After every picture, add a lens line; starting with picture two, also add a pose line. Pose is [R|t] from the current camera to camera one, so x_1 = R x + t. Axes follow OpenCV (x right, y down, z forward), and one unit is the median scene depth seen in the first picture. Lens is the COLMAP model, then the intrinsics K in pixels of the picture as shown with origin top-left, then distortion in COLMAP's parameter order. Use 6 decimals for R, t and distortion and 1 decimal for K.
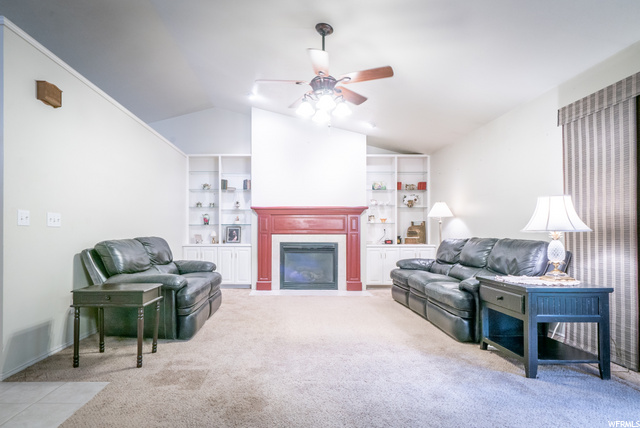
lens RADIAL K [[358.5, 0, 300.4], [0, 358.5, 232.3], [0, 0, 1]] dist [-0.000730, -0.000053]
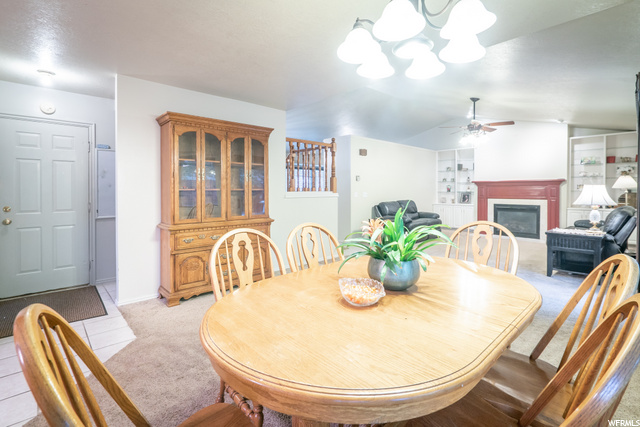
lens RADIAL K [[304.5, 0, 314.4], [0, 304.5, 192.9], [0, 0, 1]] dist [-0.002415, -0.000692]
pose [[0.659897, 0.007188, -0.751322, 0.409666], [0.004243, 0.999903, 0.013292, -0.038912], [0.751344, -0.011959, 0.659802, -0.427645]]
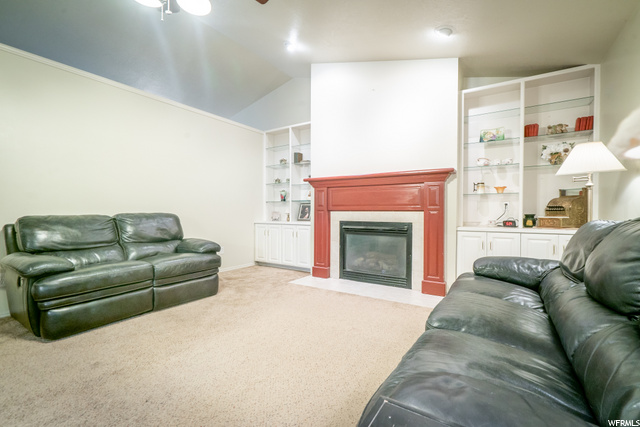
lens RADIAL K [[295.2, 0, 314.0], [0, 295.2, 215.4], [0, 0, 1]] dist [-0.003229, -0.000471]
pose [[0.819789, 0.008075, -0.572608, 0.278008], [0.000768, 0.999884, 0.015201, 0.004964], [0.572665, -0.012901, 0.819688, 0.412442]]
